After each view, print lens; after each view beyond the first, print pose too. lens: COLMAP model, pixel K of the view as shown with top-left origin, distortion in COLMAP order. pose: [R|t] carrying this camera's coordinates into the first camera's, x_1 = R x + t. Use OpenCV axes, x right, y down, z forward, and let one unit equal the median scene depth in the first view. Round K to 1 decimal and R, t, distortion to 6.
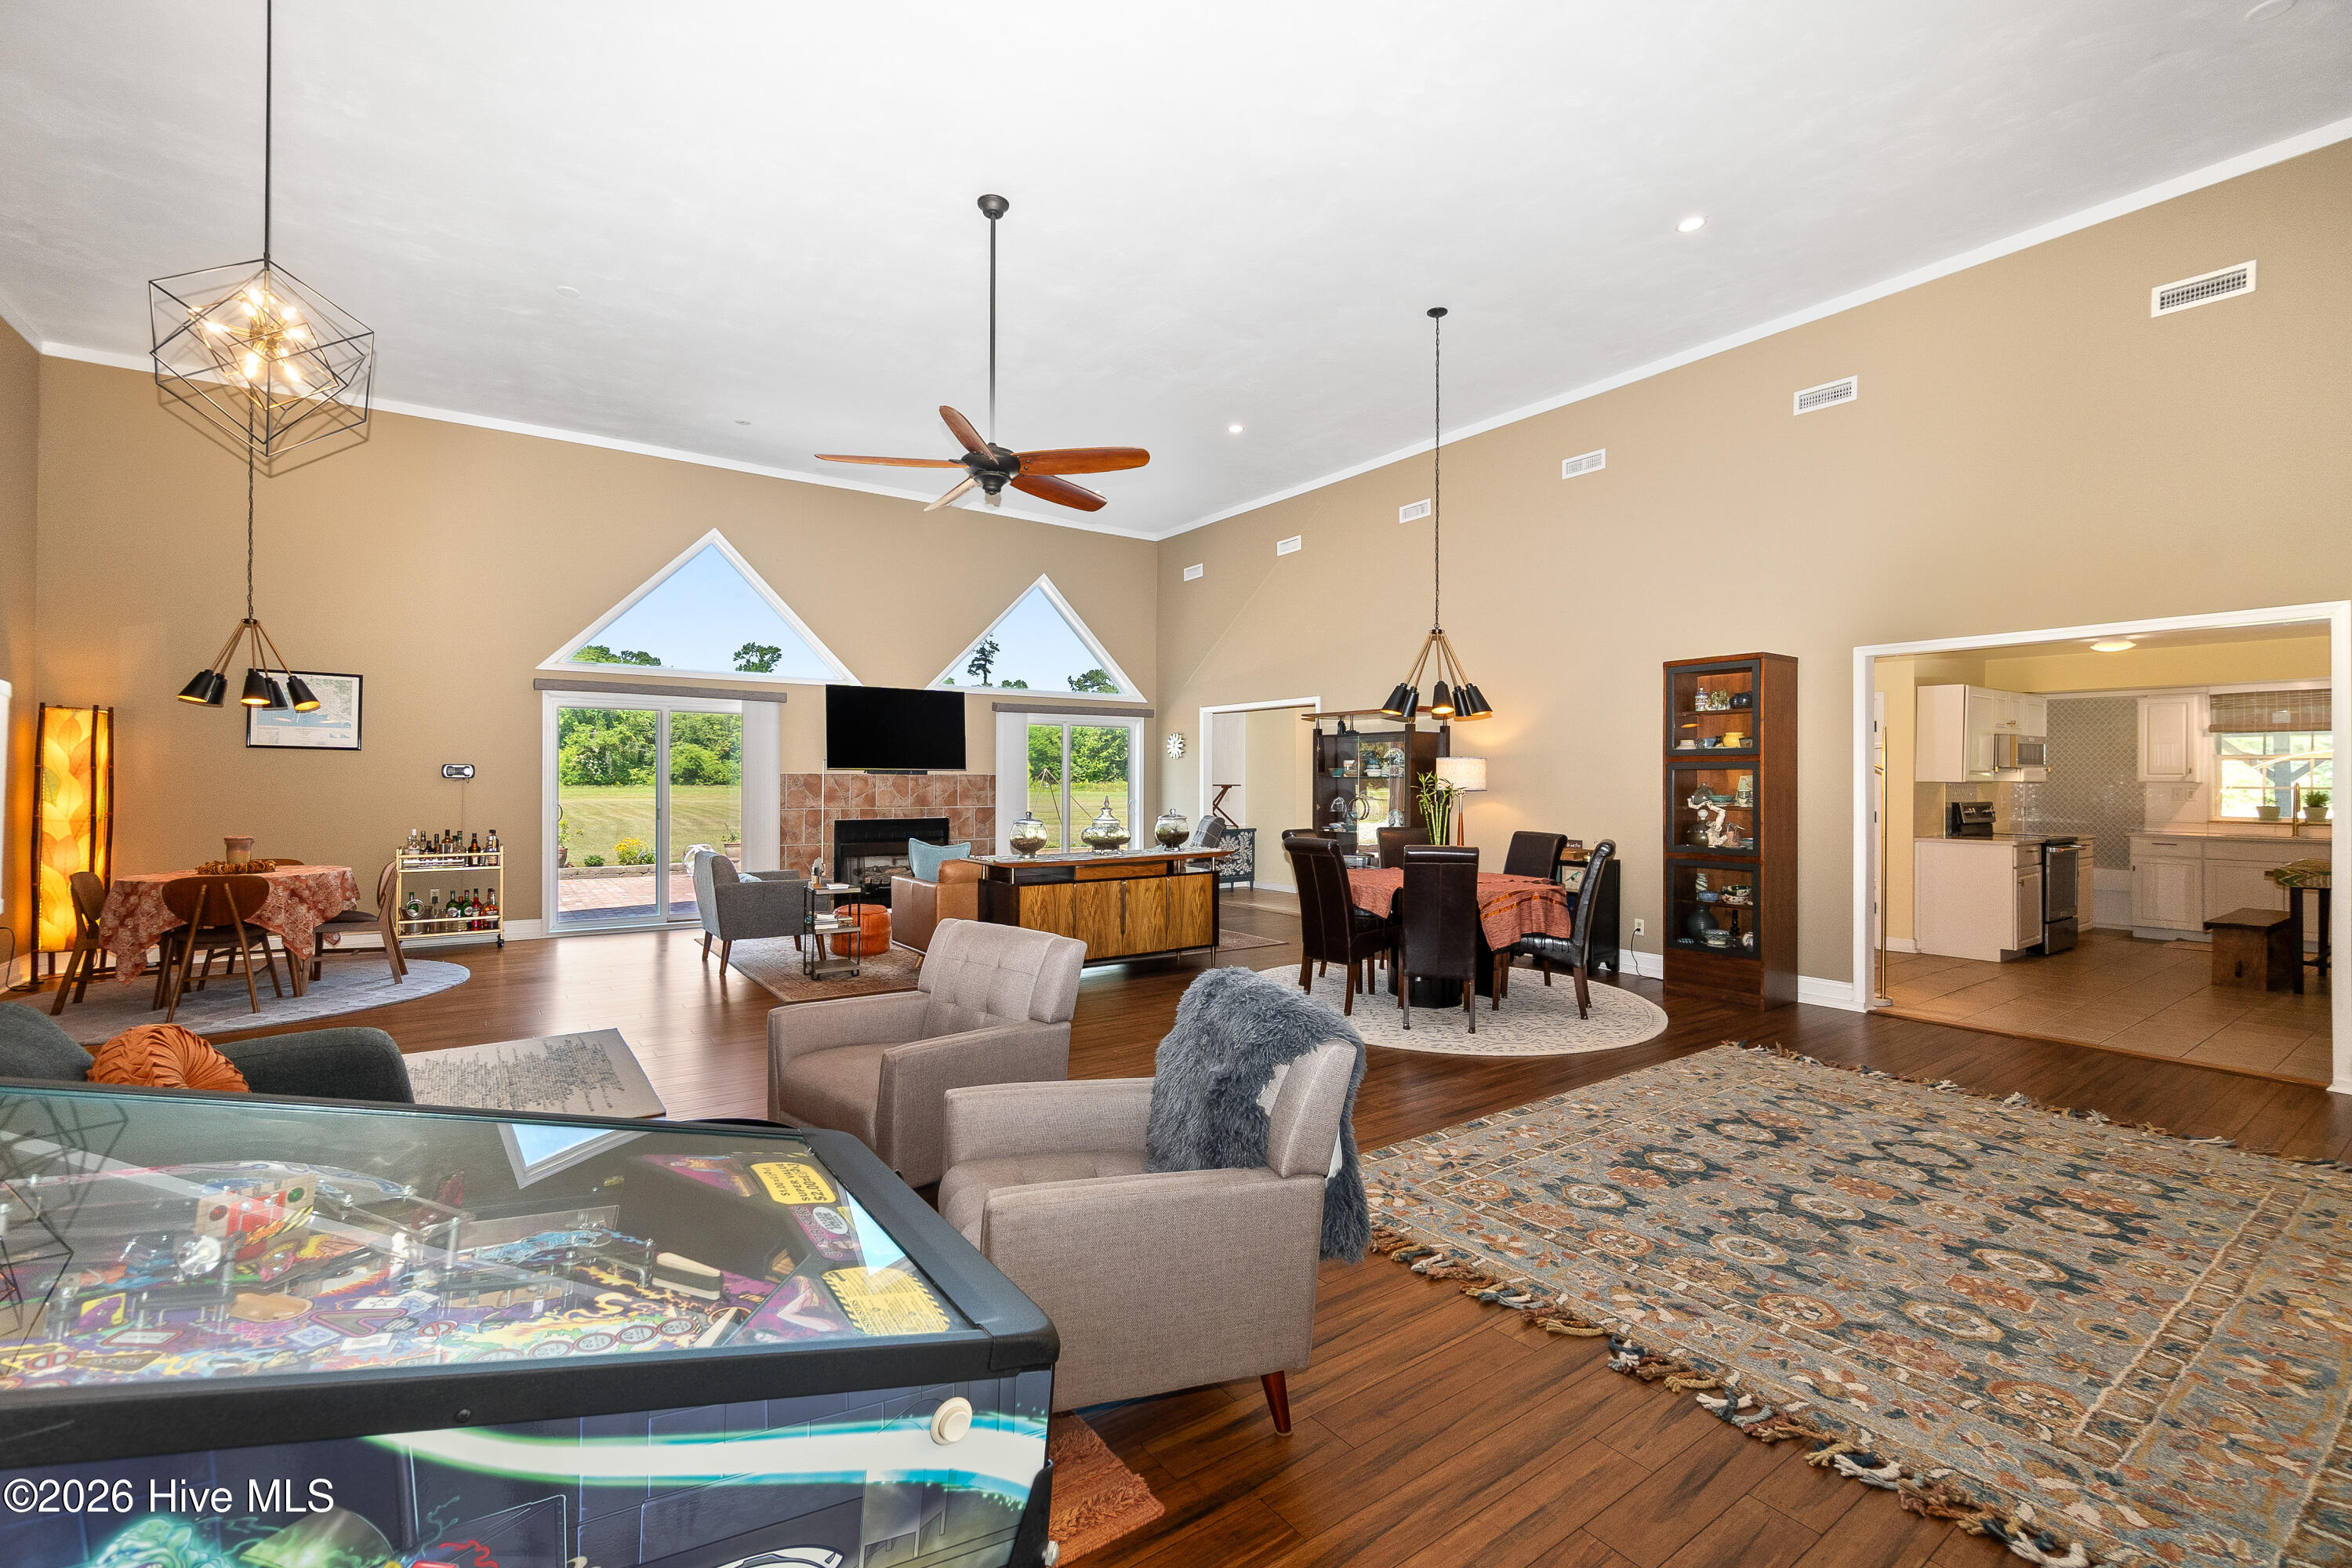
lens RADIAL K [[1003.8, 0, 1165.7], [0, 1003.8, 771.5], [0, 0, 1]] dist [-0.009686, 0.004698]
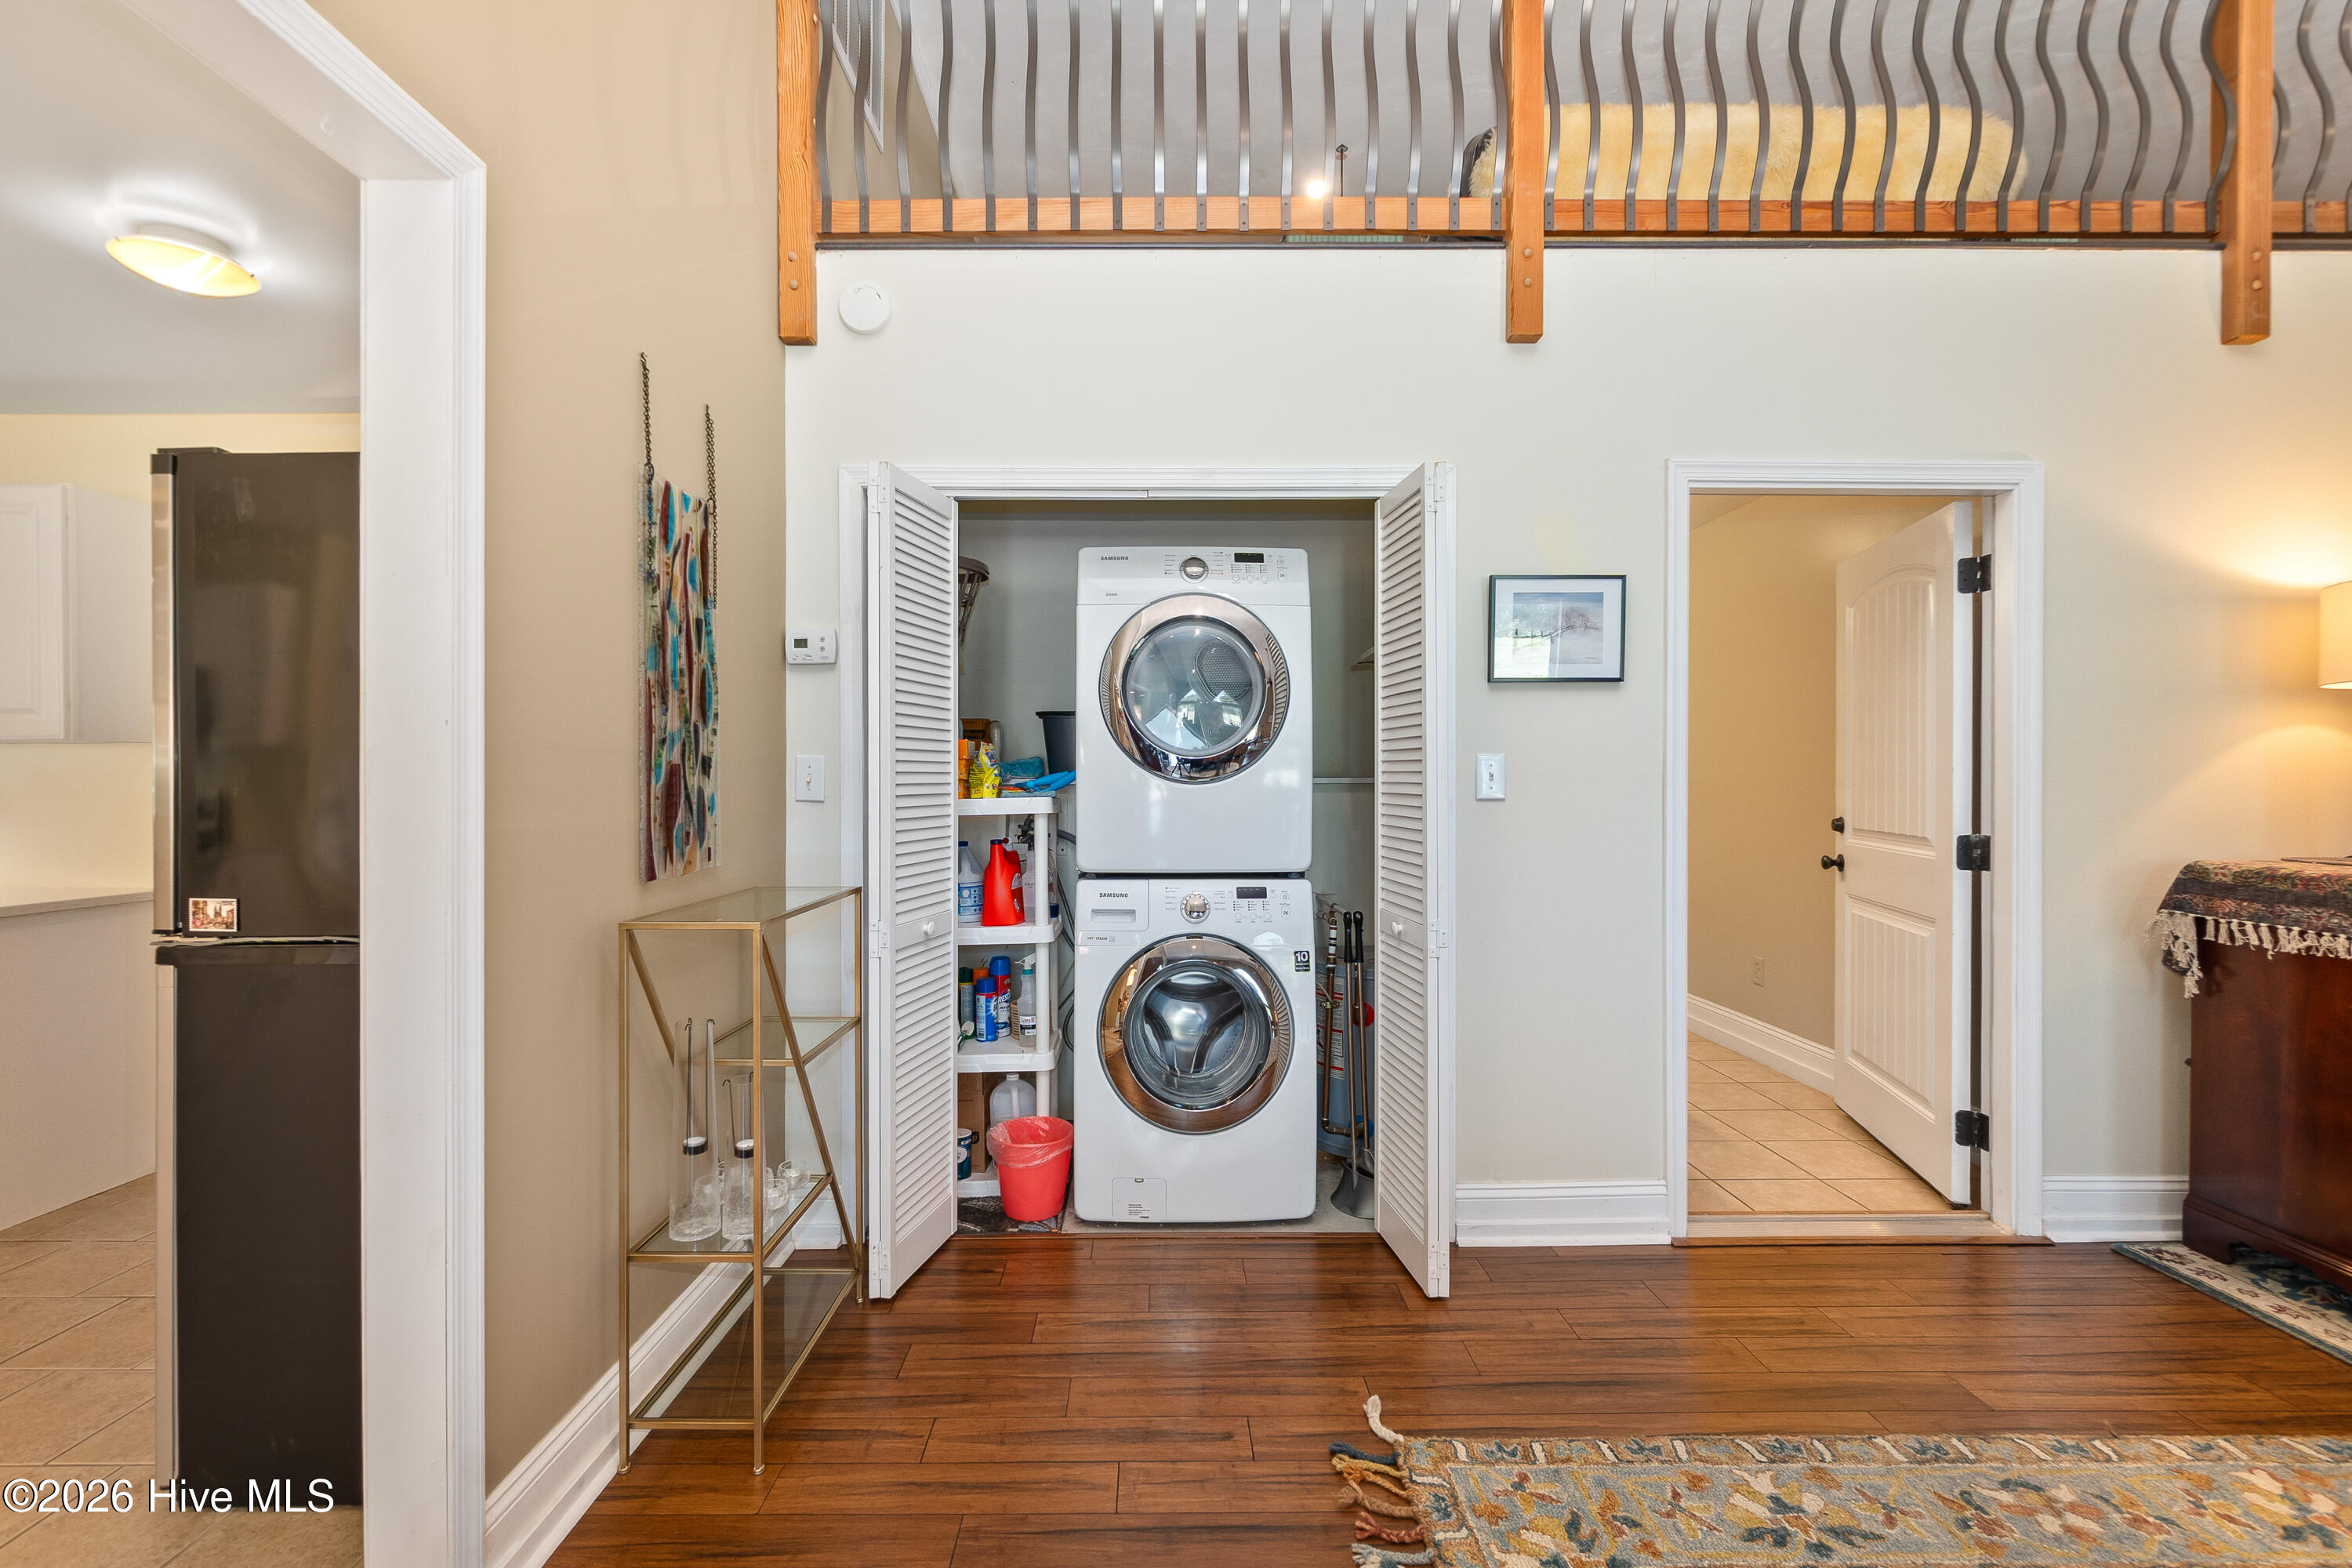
lens RADIAL K [[1020.7, 0, 1172.8], [0, 1020.7, 774.7], [0, 0, 1]] dist [-0.000530, -0.000064]
pose [[-0.823546, -0.002411, 0.567244, 0.563580], [-0.007861, 0.999943, -0.007163, 0.024901], [-0.567194, -0.010358, -0.823519, 0.818094]]
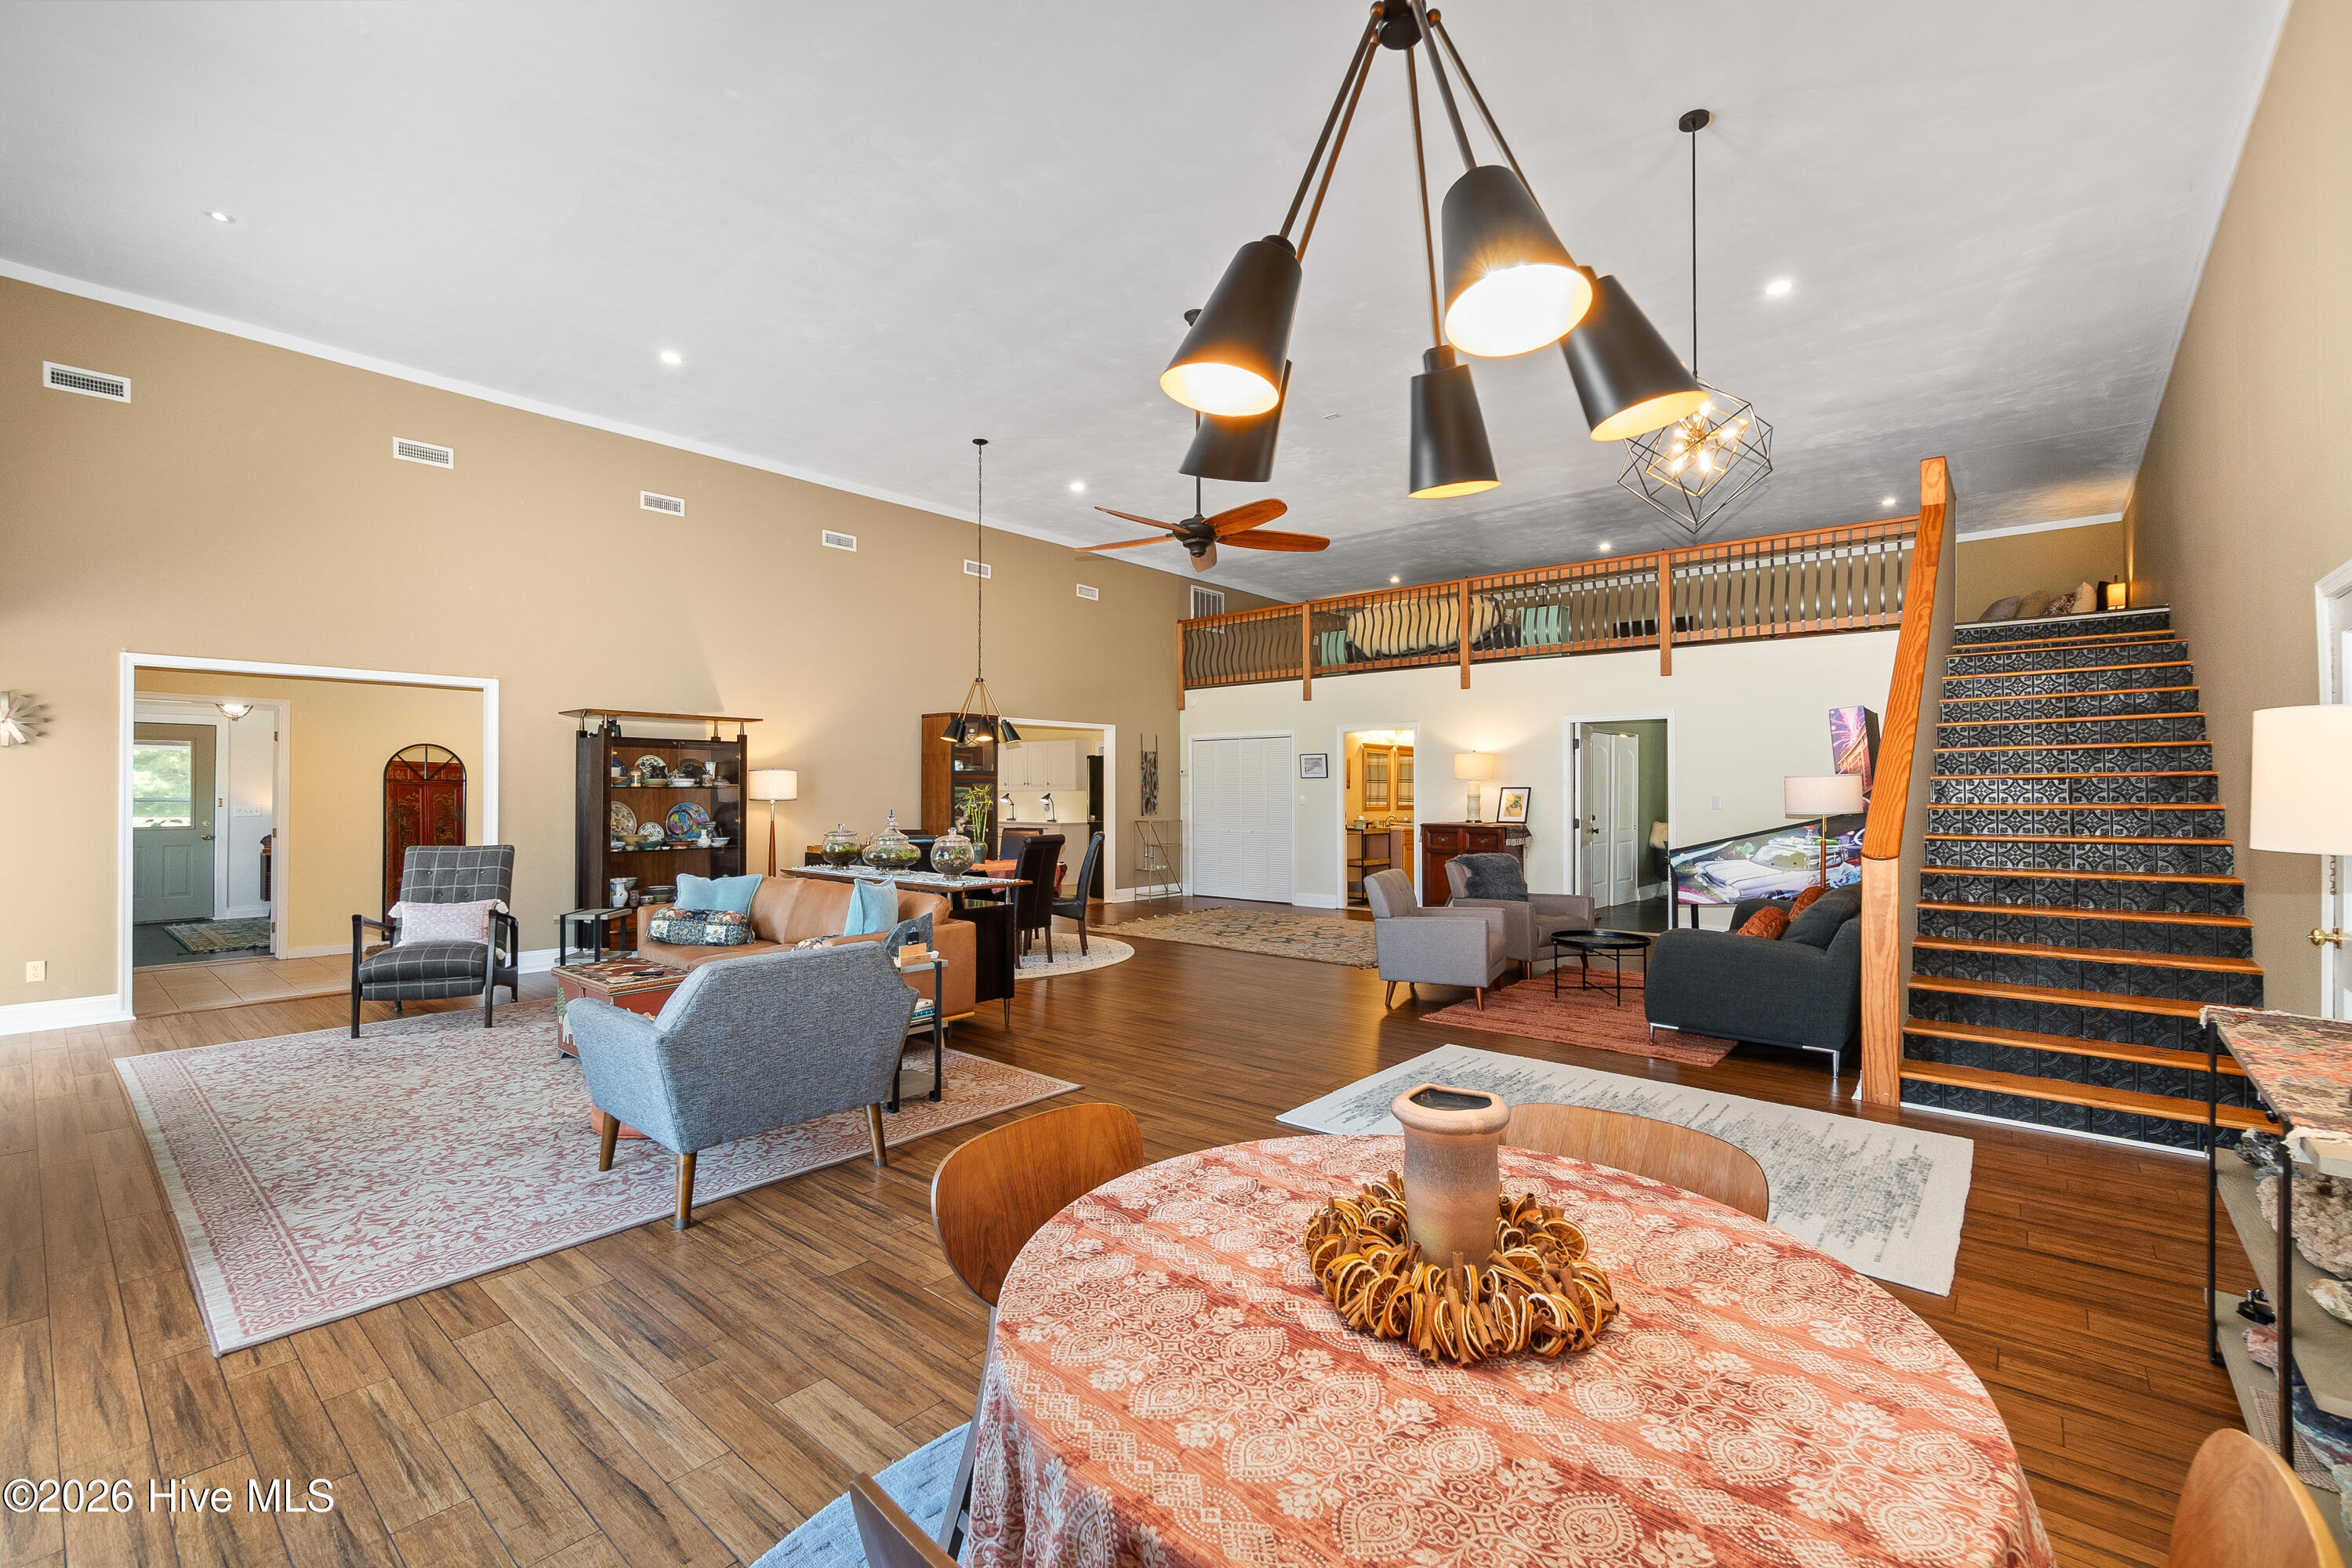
lens RADIAL K [[1003.9, 0, 1166.7], [0, 1003.9, 780.3], [0, 0, 1]] dist [-0.006998, 0.000407]
pose [[-0.244642, 0.006637, 0.969591, -1.101830], [-0.009781, 0.999909, -0.009312, 0.004256], [-0.969564, -0.011761, -0.244555, 1.095249]]
